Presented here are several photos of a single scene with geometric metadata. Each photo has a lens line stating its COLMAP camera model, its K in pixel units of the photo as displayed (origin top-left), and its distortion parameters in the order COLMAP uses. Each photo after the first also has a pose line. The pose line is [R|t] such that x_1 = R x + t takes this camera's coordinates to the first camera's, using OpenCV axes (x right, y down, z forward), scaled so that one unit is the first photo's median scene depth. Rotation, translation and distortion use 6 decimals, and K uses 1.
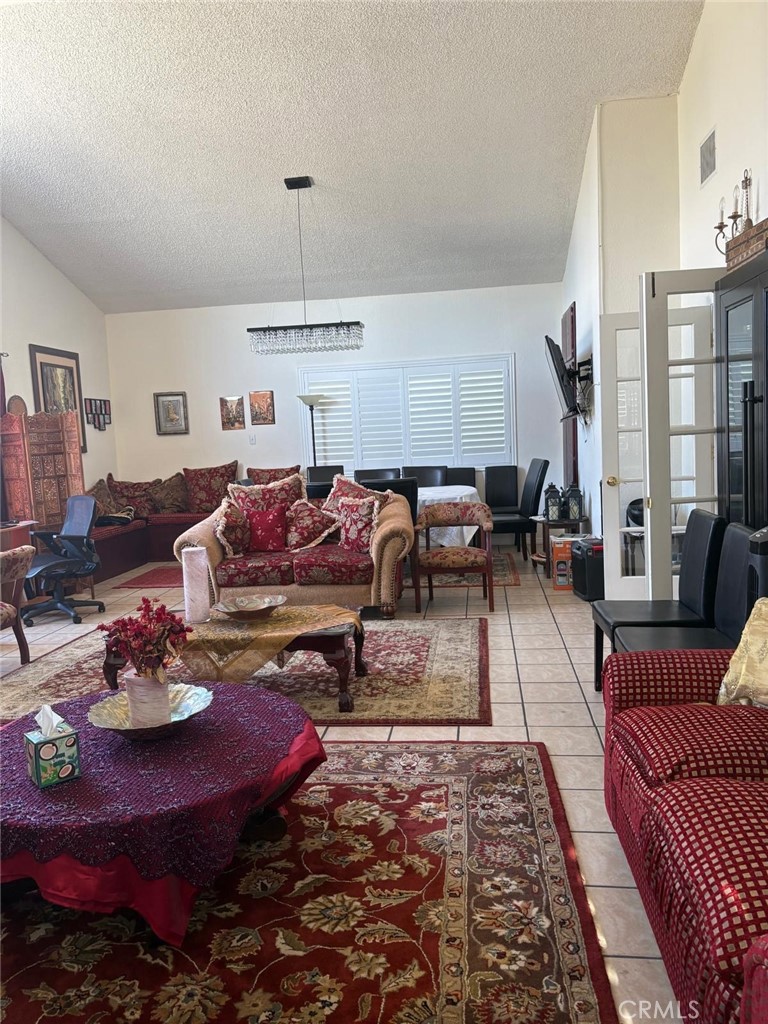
lens RADIAL K [[767.9, 0, 384.0], [0, 767.9, 512.0], [0, 0, 1]] dist [0.068537, -0.002862]
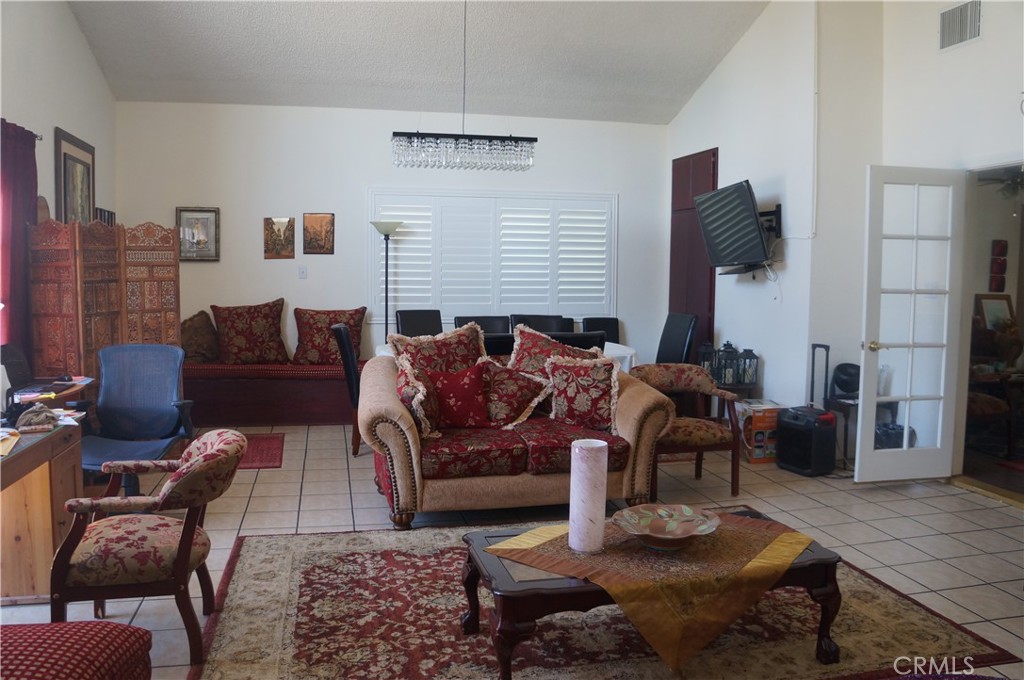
lens RADIAL K [[794.6, 0, 511.5], [0, 794.6, 323.3], [0, 0, 1]] dist [-0.173052, 0.213492]
pose [[0.943132, 0.033984, 0.330676, -0.340008], [-0.020120, 0.998773, -0.045260, -0.014088], [-0.331808, 0.036033, 0.942658, 0.244962]]
